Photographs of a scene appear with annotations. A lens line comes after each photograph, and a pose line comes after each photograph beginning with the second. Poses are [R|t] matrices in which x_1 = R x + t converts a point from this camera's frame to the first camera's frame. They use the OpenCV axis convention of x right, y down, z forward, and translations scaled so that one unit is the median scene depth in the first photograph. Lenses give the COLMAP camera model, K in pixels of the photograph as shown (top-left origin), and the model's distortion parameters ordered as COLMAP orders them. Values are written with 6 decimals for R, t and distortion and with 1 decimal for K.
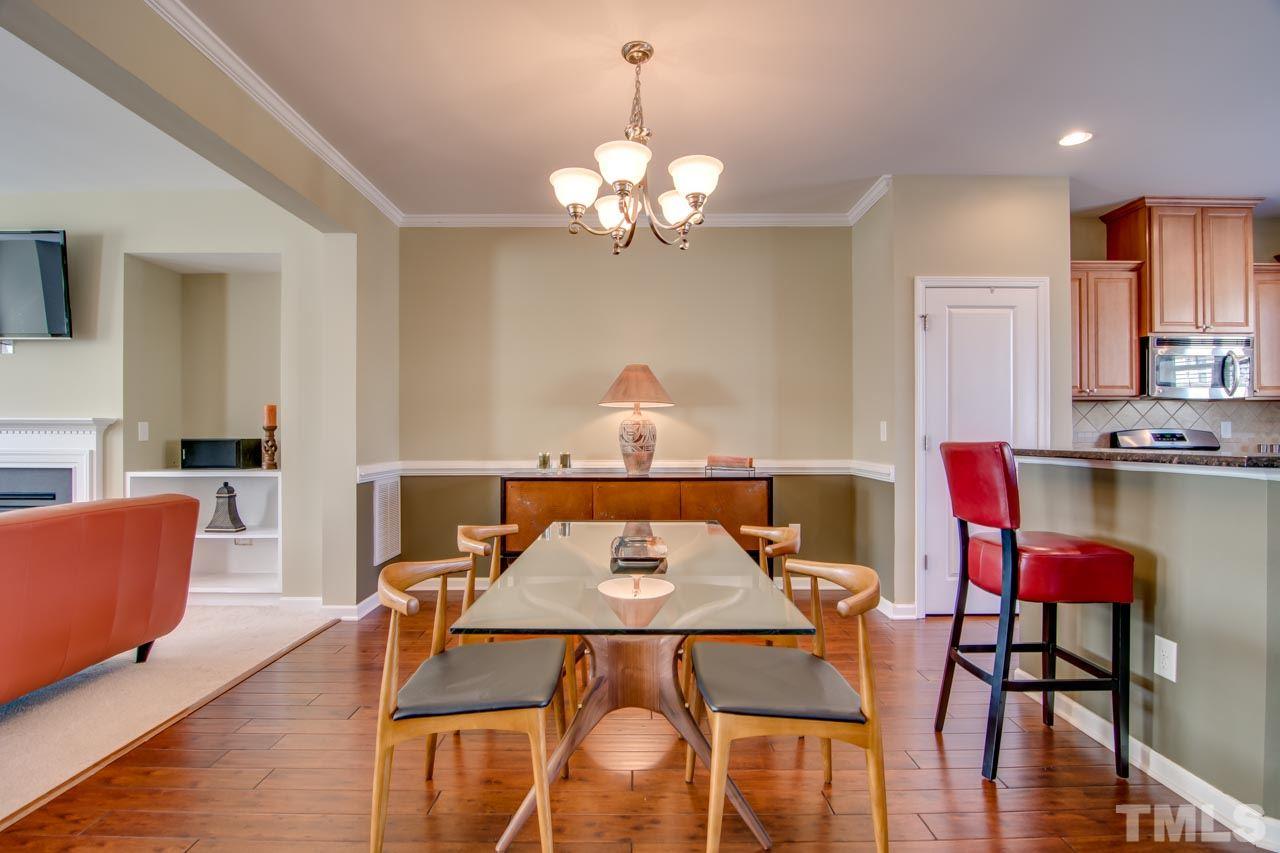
lens RADIAL K [[633.0, 0, 640.0], [0, 633.0, 426.5], [0, 0, 1]] dist [-0.029419, 0.000415]
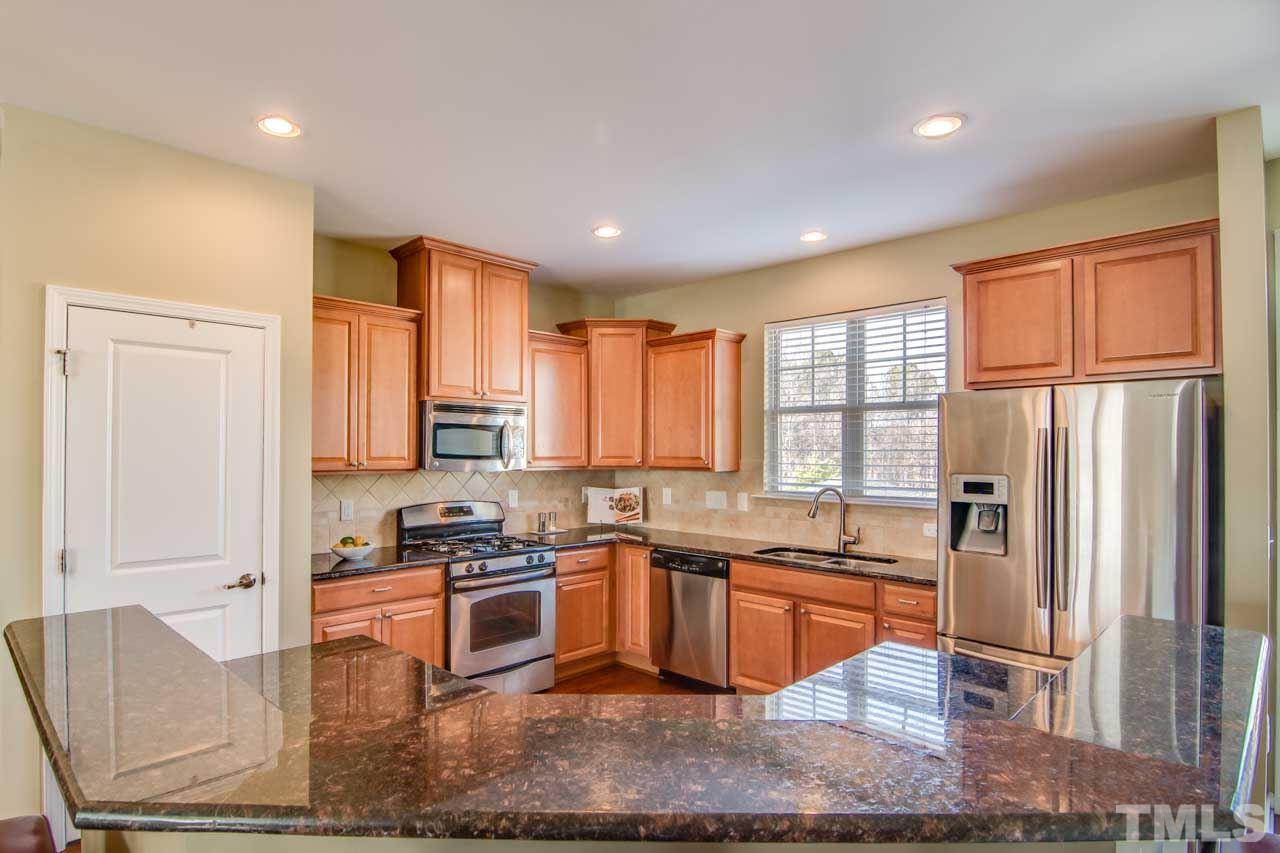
lens RADIAL K [[676.3, 0, 632.7], [0, 676.3, 451.9], [0, 0, 1]] dist [-0.000209, -0.000130]
pose [[0.696109, -0.002119, 0.717933, 0.350670], [-0.003704, 0.999972, 0.006543, -0.081939], [-0.717927, -0.007214, 0.696081, 0.142767]]
